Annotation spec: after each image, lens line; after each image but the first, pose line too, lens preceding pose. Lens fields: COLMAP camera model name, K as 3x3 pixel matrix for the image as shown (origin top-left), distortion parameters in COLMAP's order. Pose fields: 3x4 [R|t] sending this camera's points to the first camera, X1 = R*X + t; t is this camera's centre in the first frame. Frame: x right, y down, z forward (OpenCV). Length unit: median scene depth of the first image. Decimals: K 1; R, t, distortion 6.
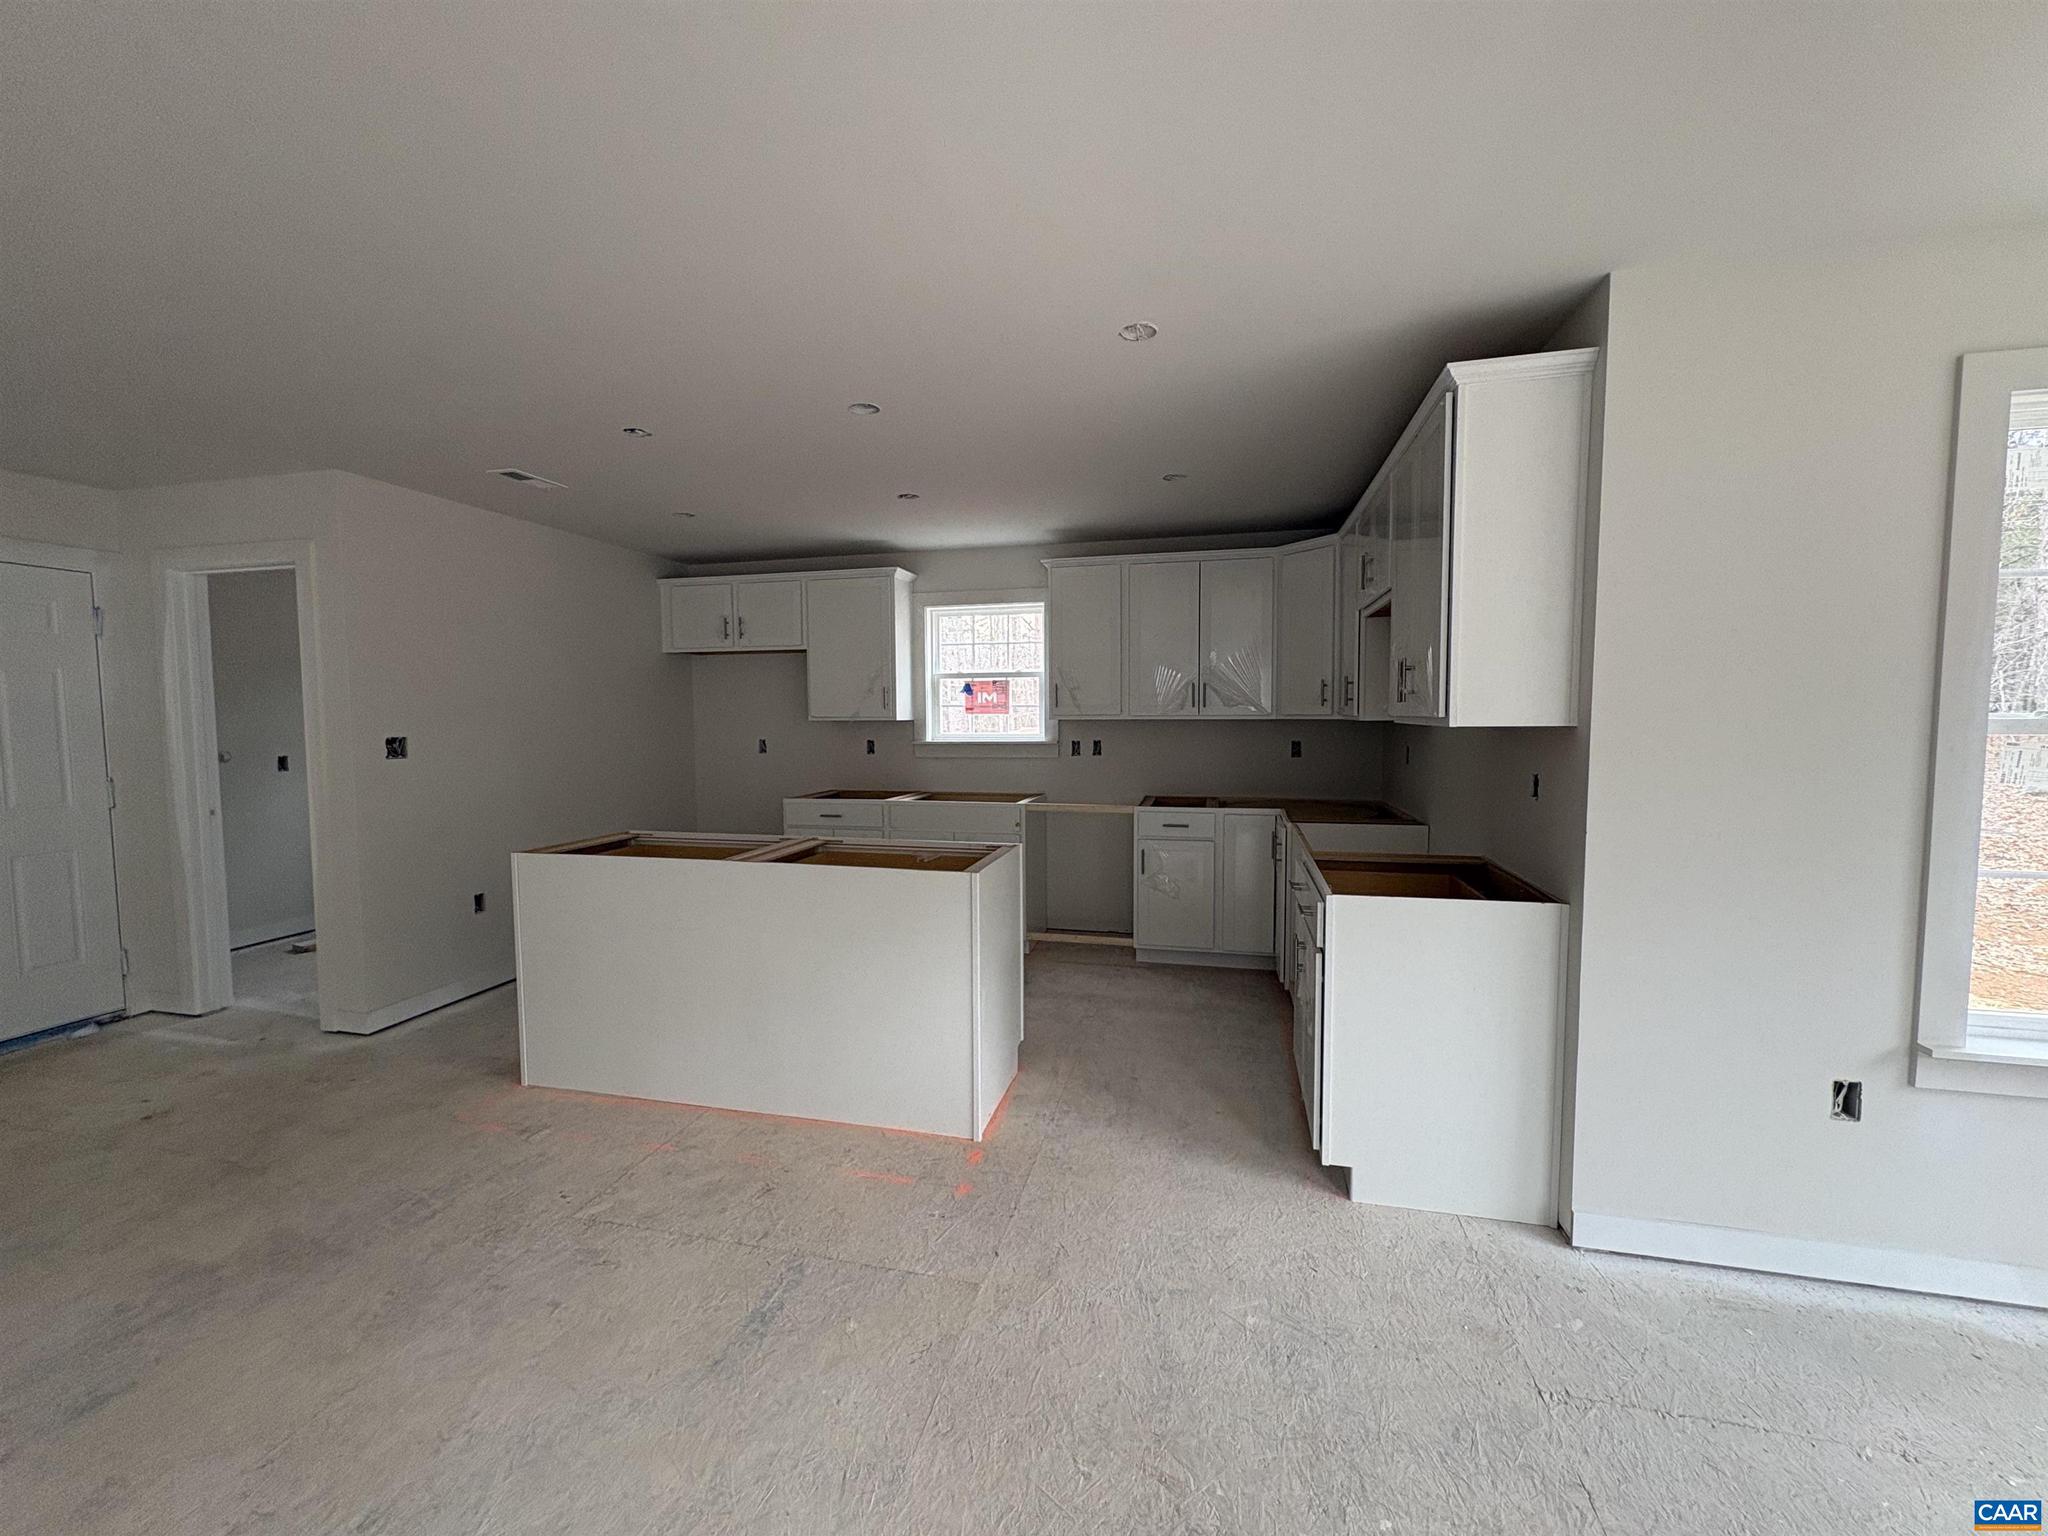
lens RADIAL K [[815.6, 0, 1022.6], [0, 815.6, 765.9], [0, 0, 1]] dist [0.001254, 0.000009]
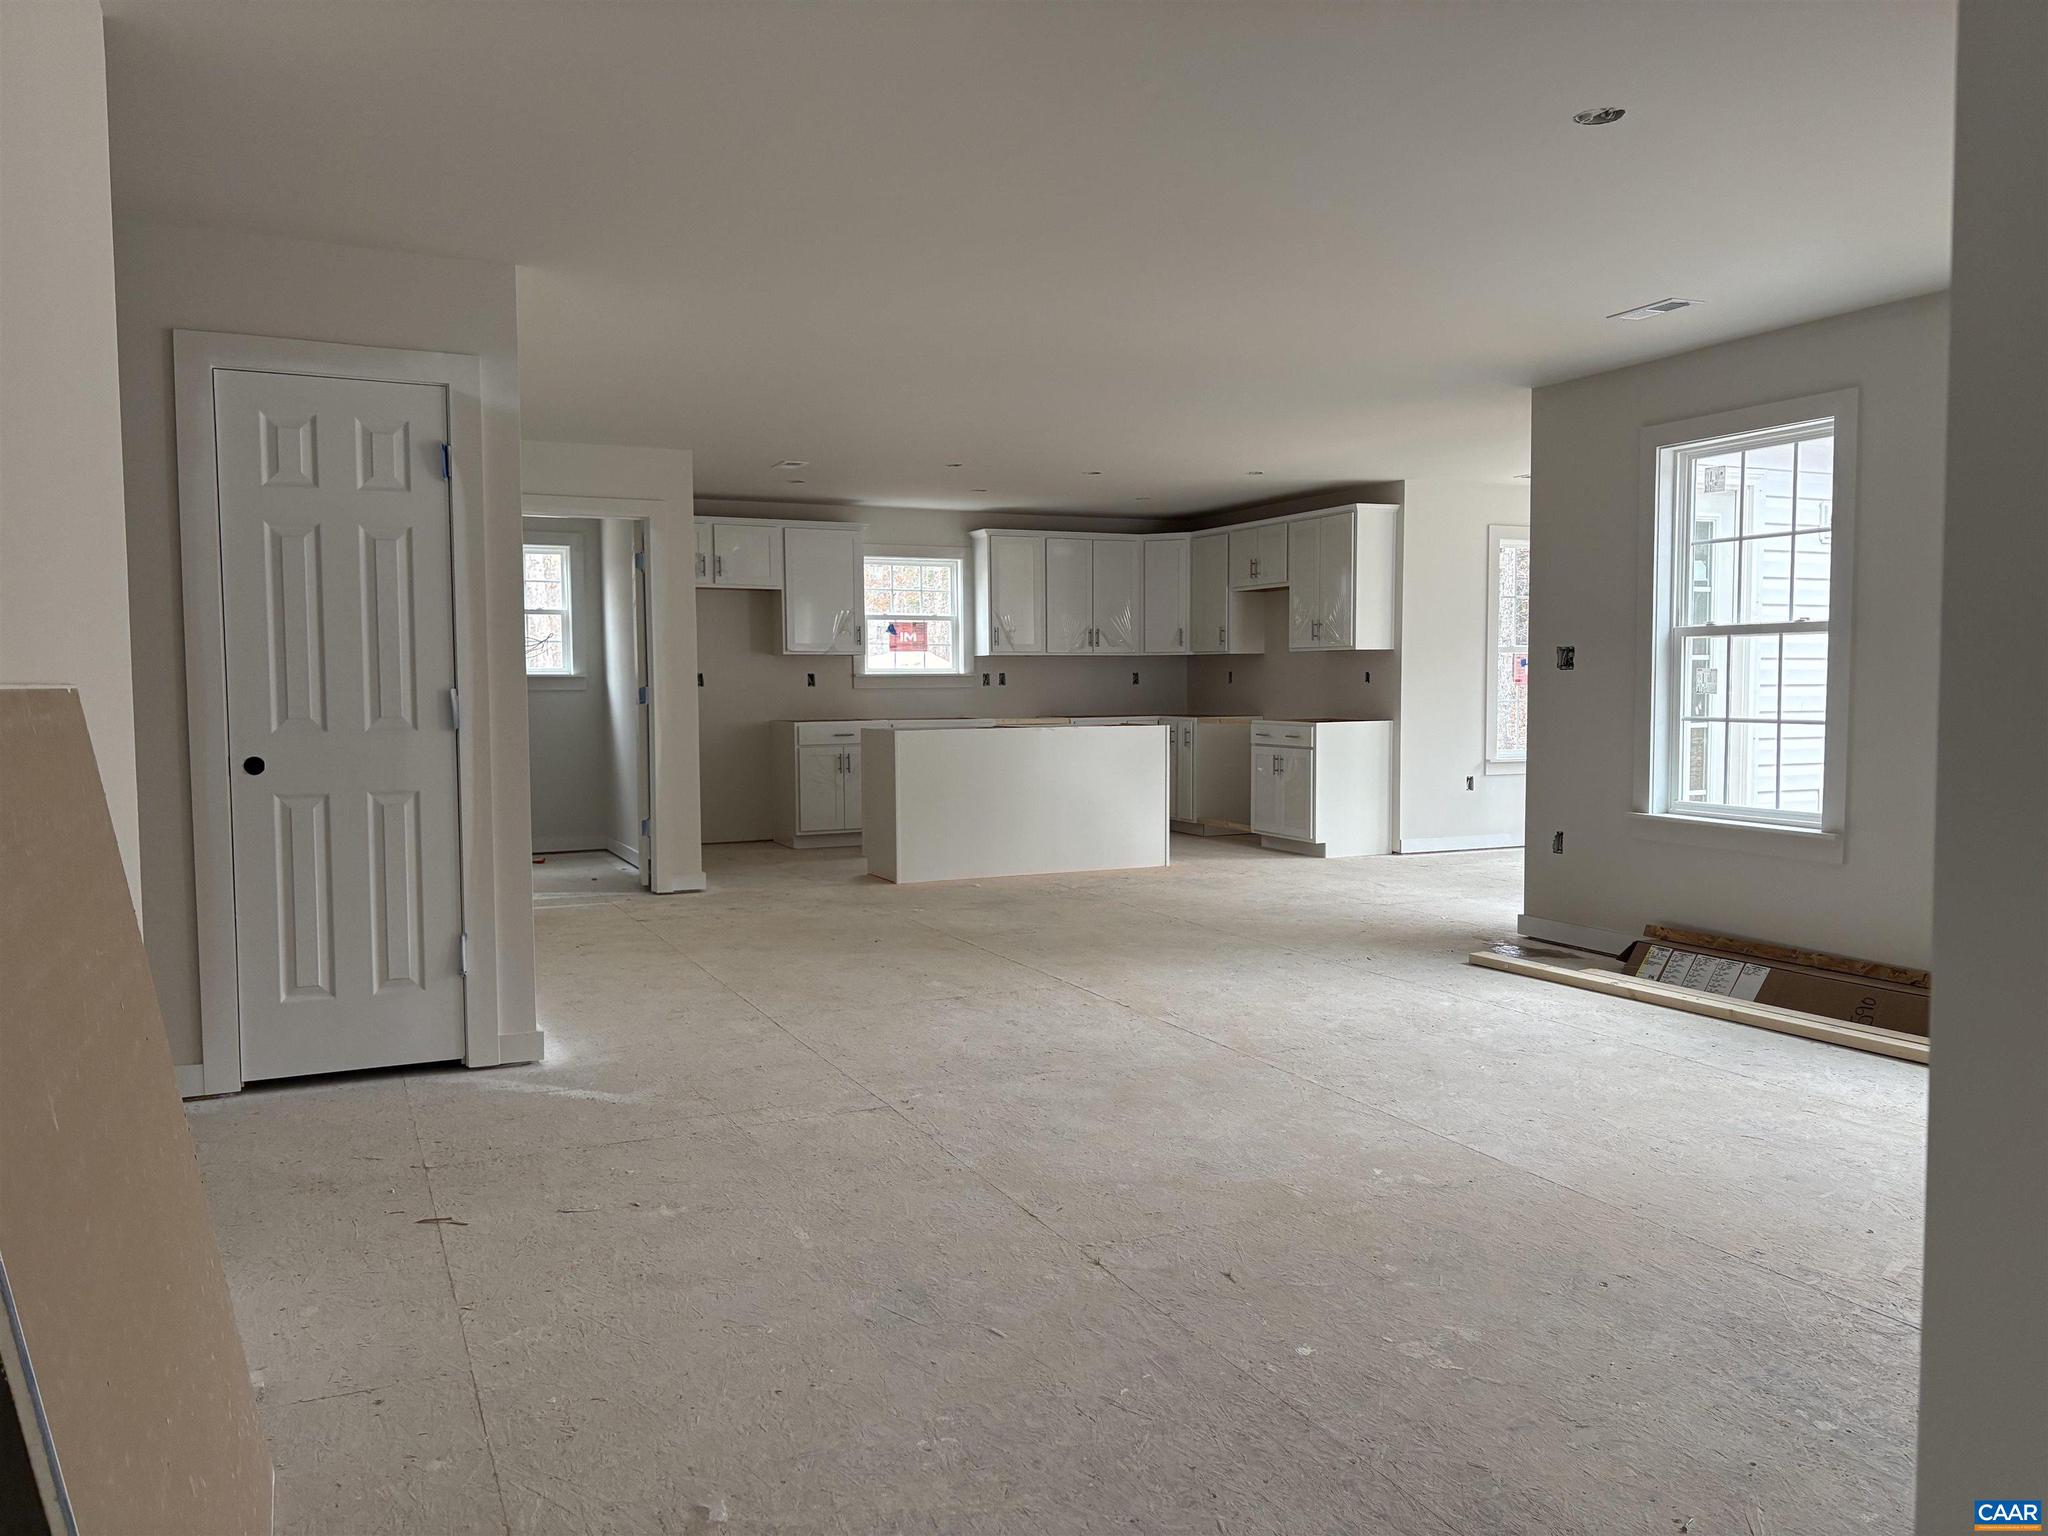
lens RADIAL K [[1542.4, 0, 1028.5], [0, 1542.4, 775.9], [0, 0, 1]] dist [0.048406, -0.051449]
pose [[0.784572, -0.038549, 0.618838, -1.566569], [0.040830, 0.999111, 0.010473, 0.119850], [-0.618691, 0.017051, 0.785449, -1.011247]]
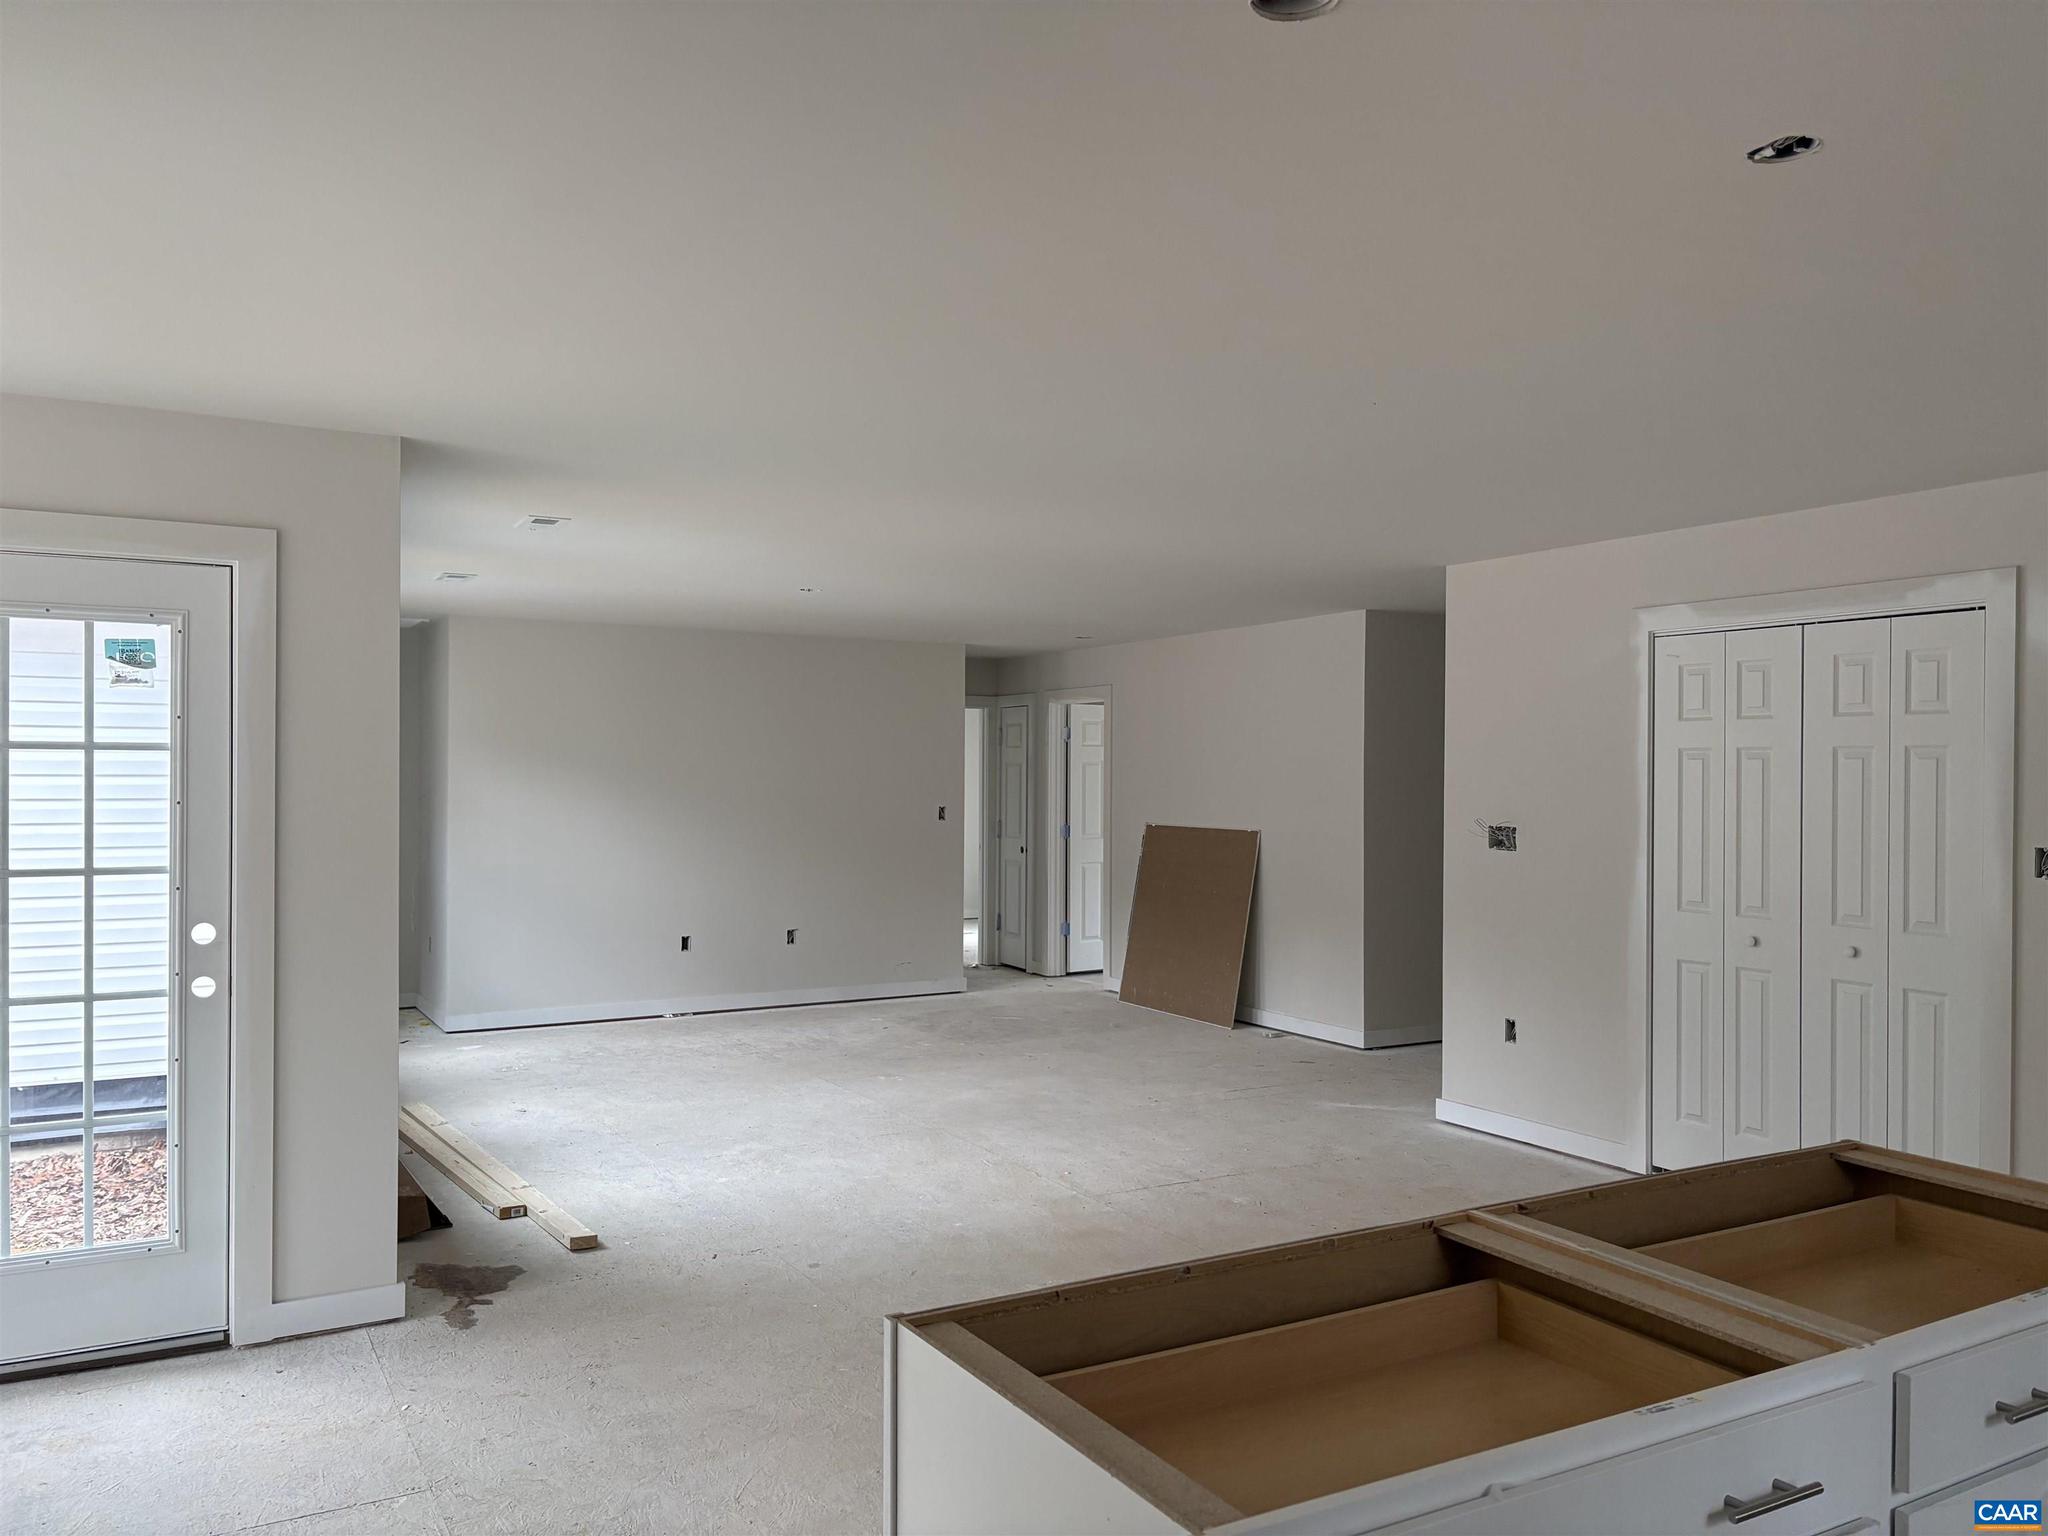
lens RADIAL K [[1542.4, 0, 1033.7], [0, 1542.4, 786.1], [0, 0, 1]] dist [0.048406, -0.051449]
pose [[-0.724645, 0.007797, -0.689078, 0.222577], [-0.043067, 0.997469, 0.056576, -0.087417], [0.687775, 0.070673, -0.722475, 0.917189]]
